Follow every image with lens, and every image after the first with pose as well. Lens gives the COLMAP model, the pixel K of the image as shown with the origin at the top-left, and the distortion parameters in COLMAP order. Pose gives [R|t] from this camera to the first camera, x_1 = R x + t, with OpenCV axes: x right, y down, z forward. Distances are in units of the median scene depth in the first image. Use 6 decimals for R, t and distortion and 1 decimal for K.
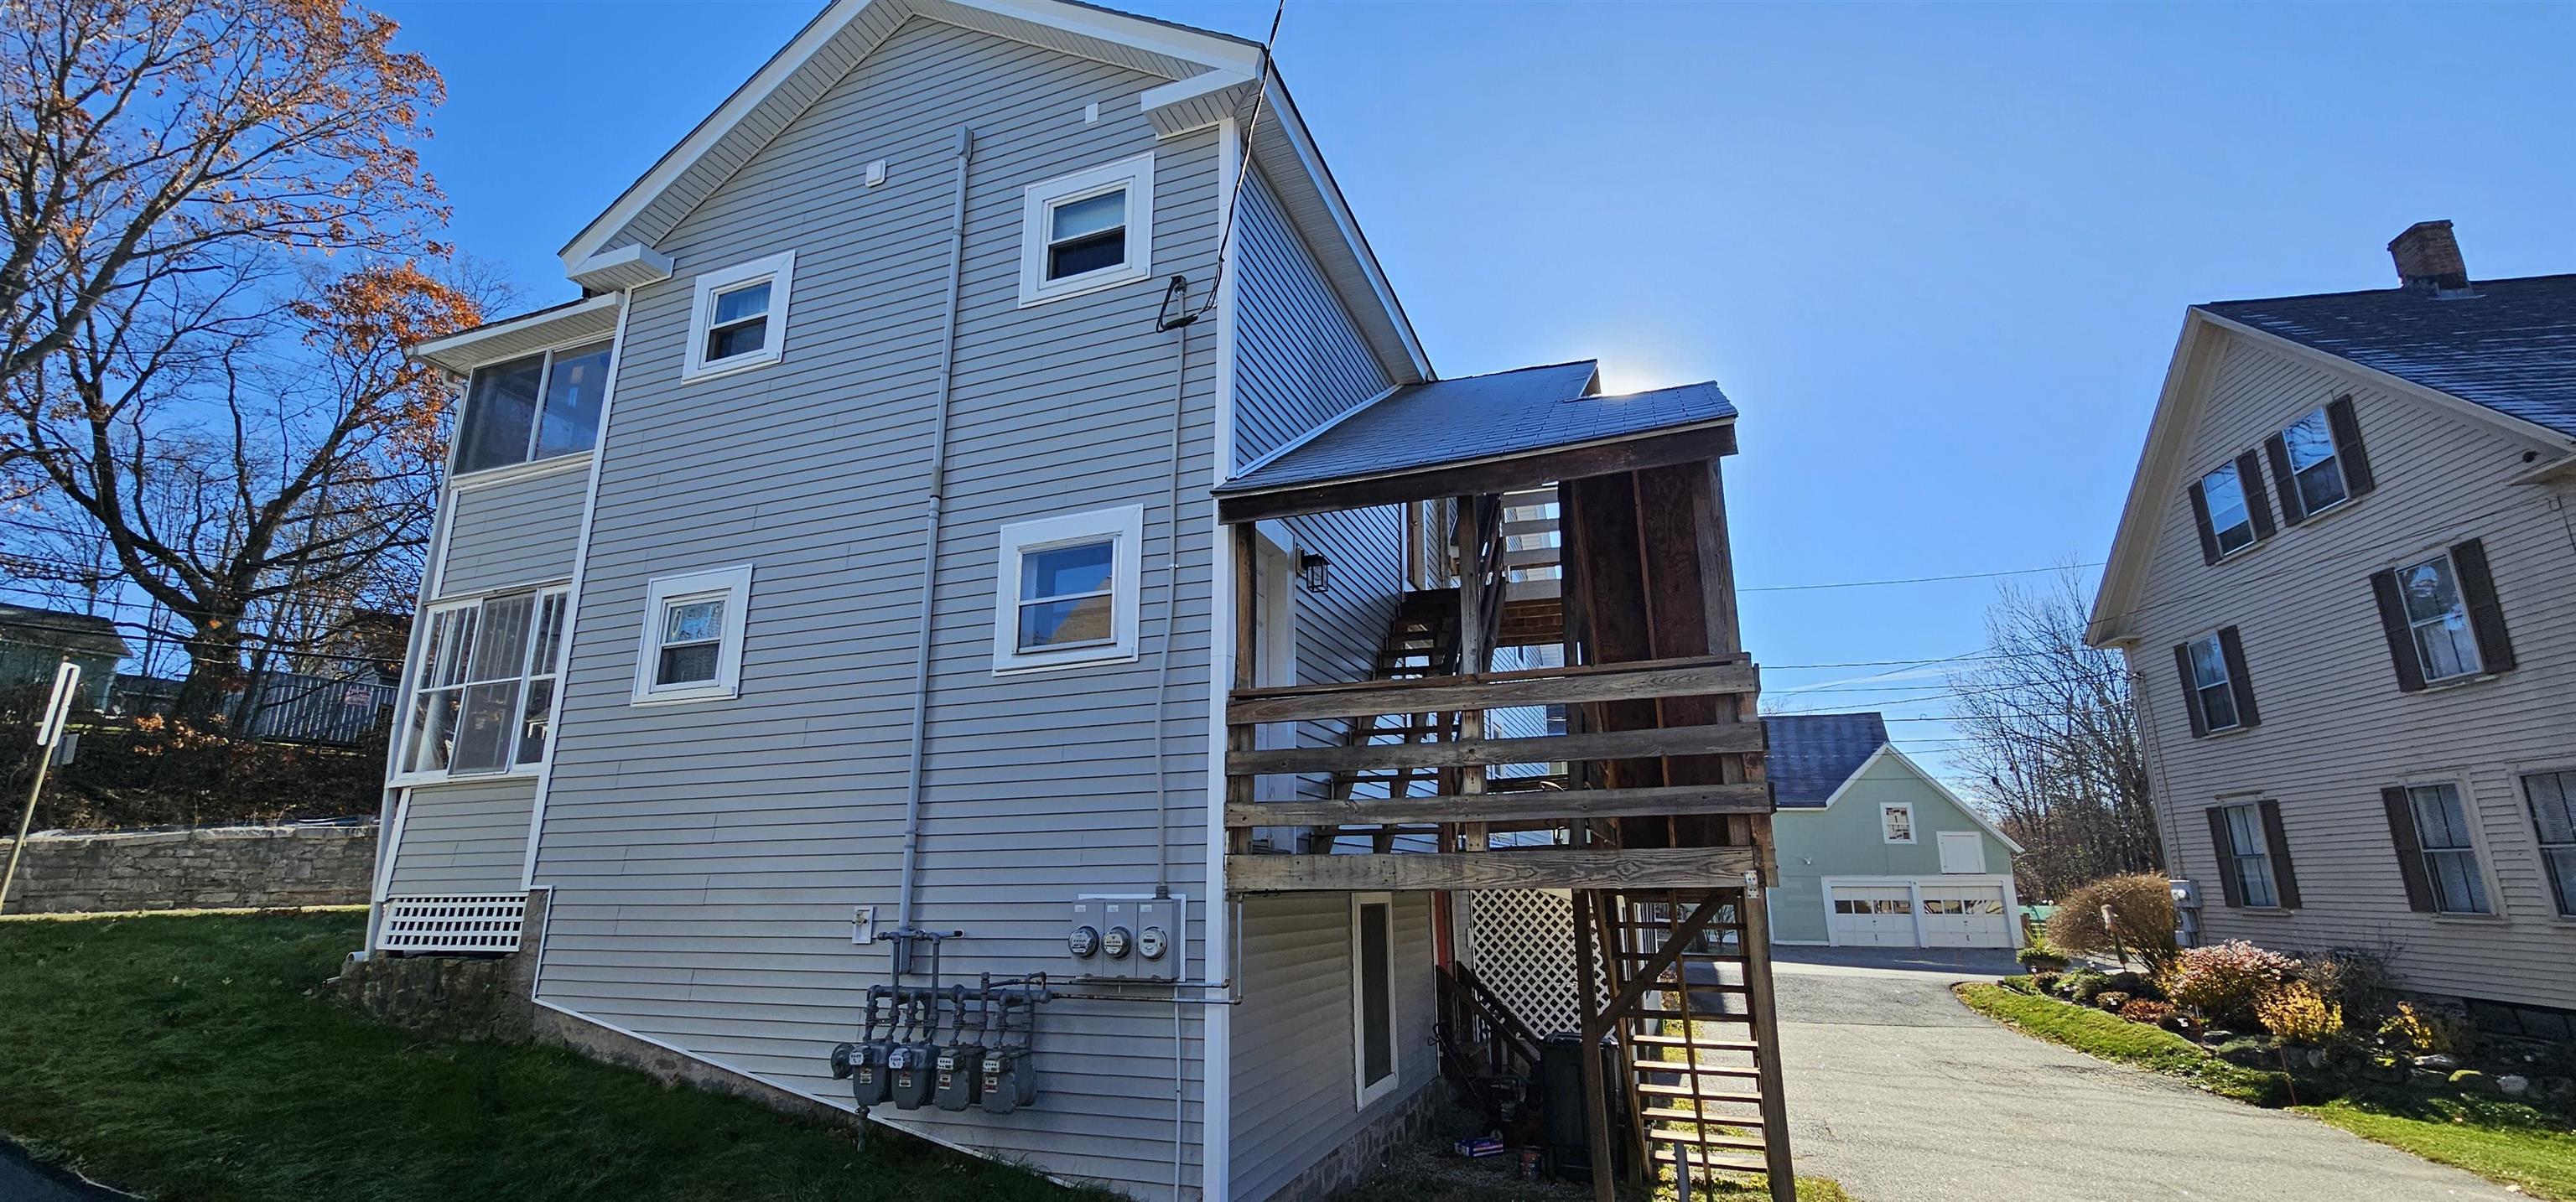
lens RADIAL K [[1060.2, 0, 1288.0], [0, 1060.2, 601.0], [0, 0, 1]] dist [-0.000310, 0.000093]
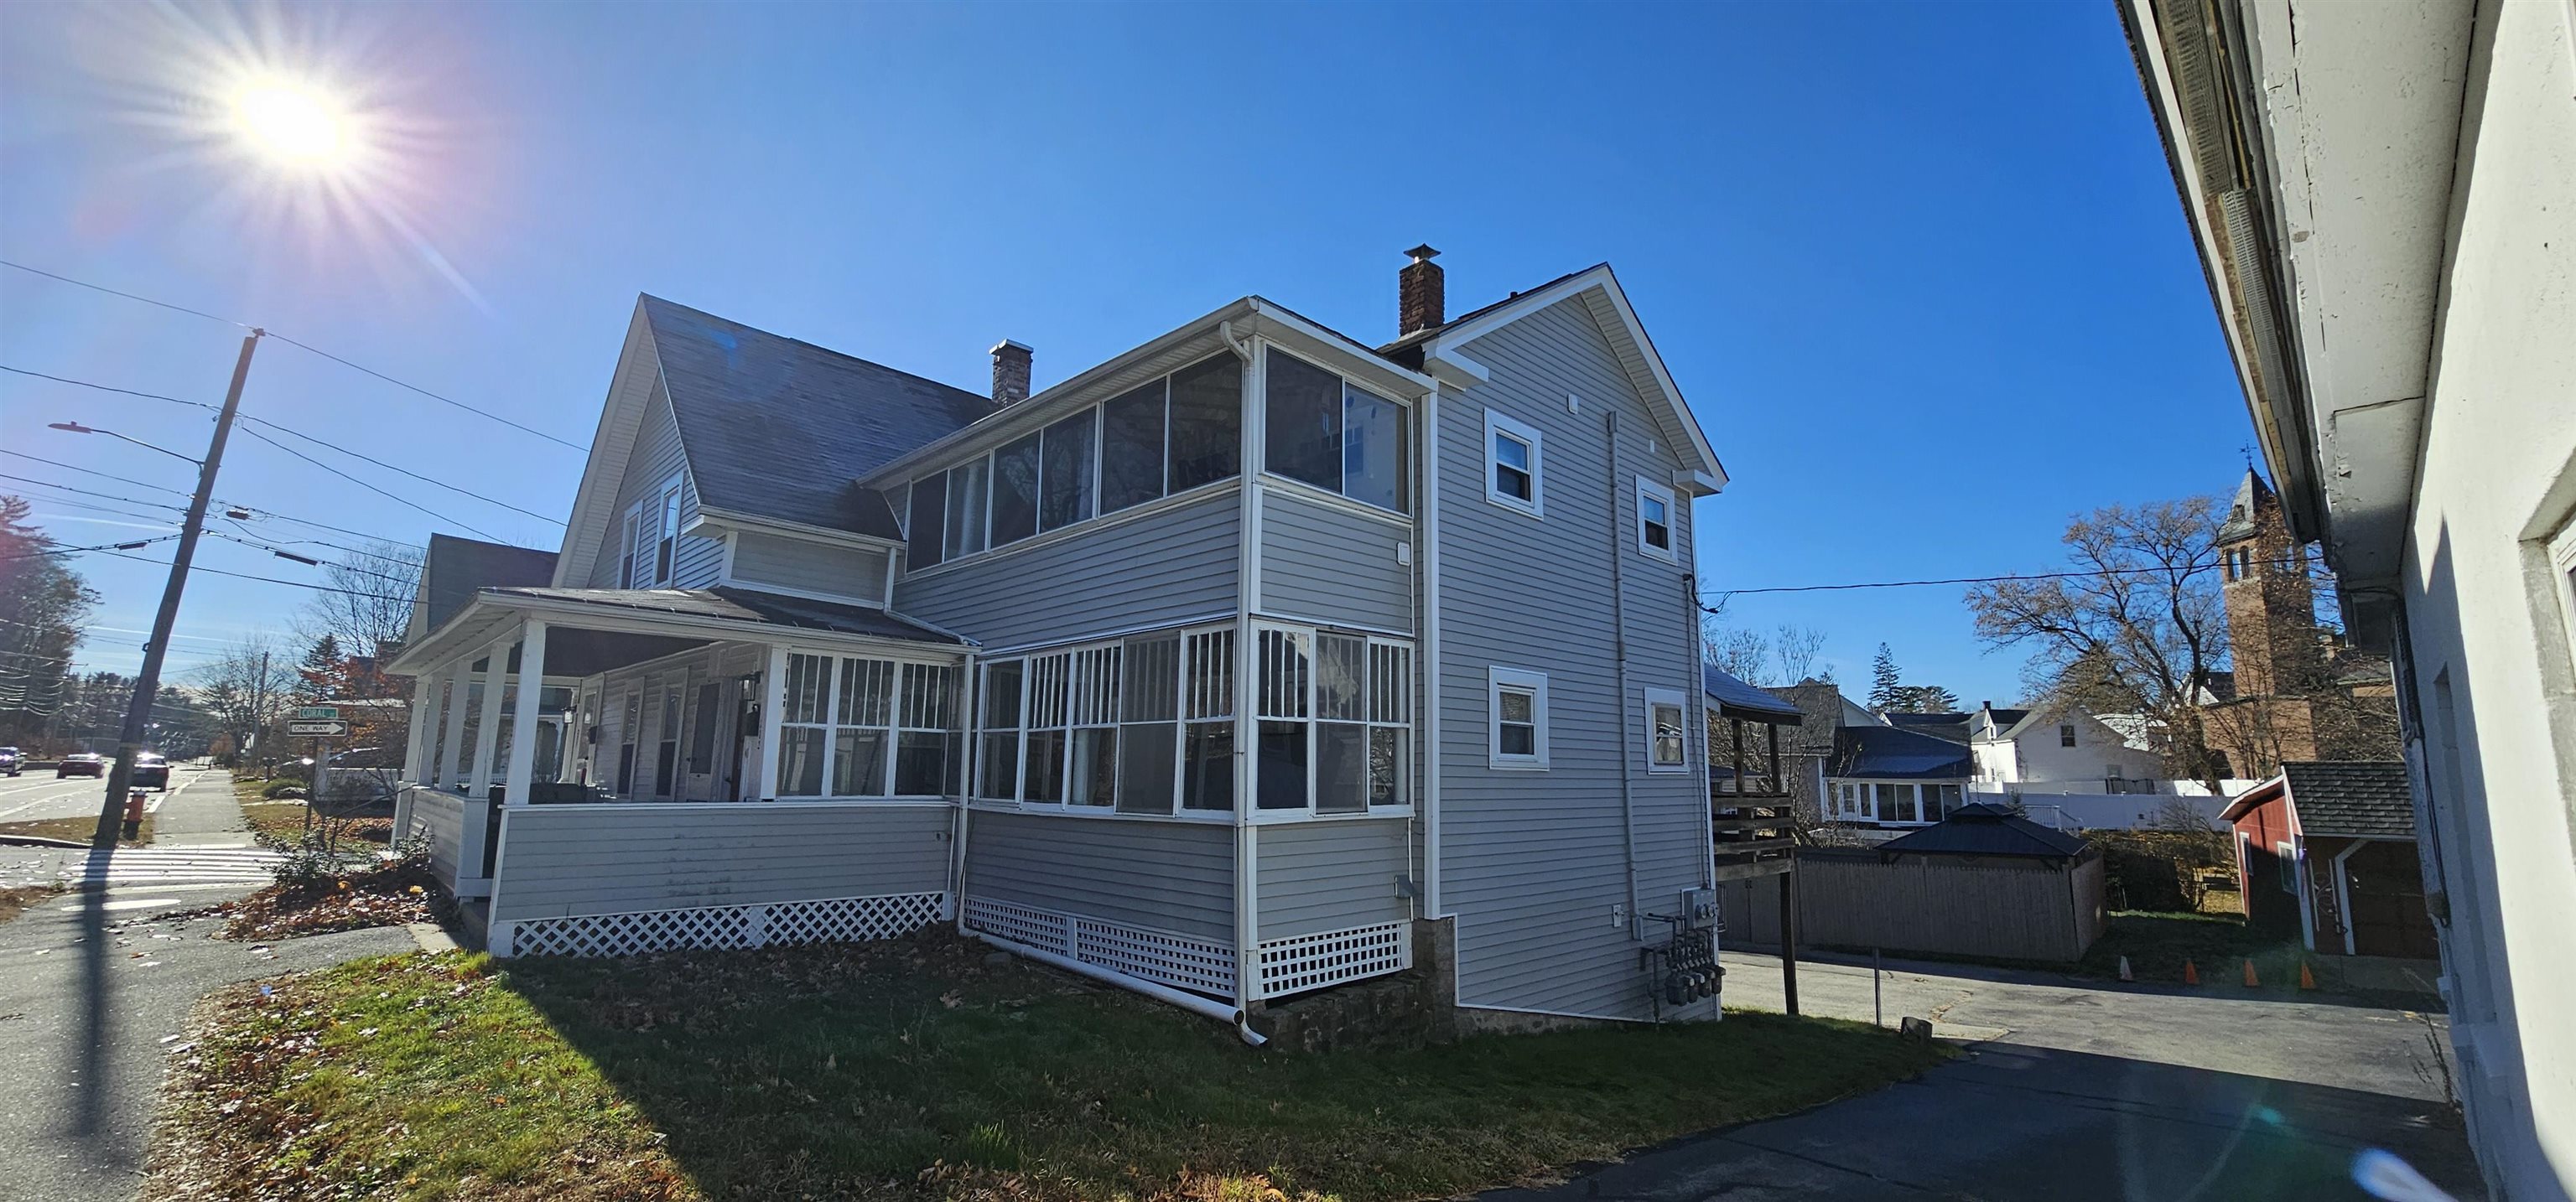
lens RADIAL K [[1060.2, 0, 1288.0], [0, 1060.2, 601.0], [0, 0, 1]] dist [-0.000310, 0.000093]
pose [[0.399179, 0.158661, 0.903041, -1.863354], [-0.253533, 0.965611, -0.057583, 0.039385], [-0.881123, -0.205965, 0.425677, 0.698147]]
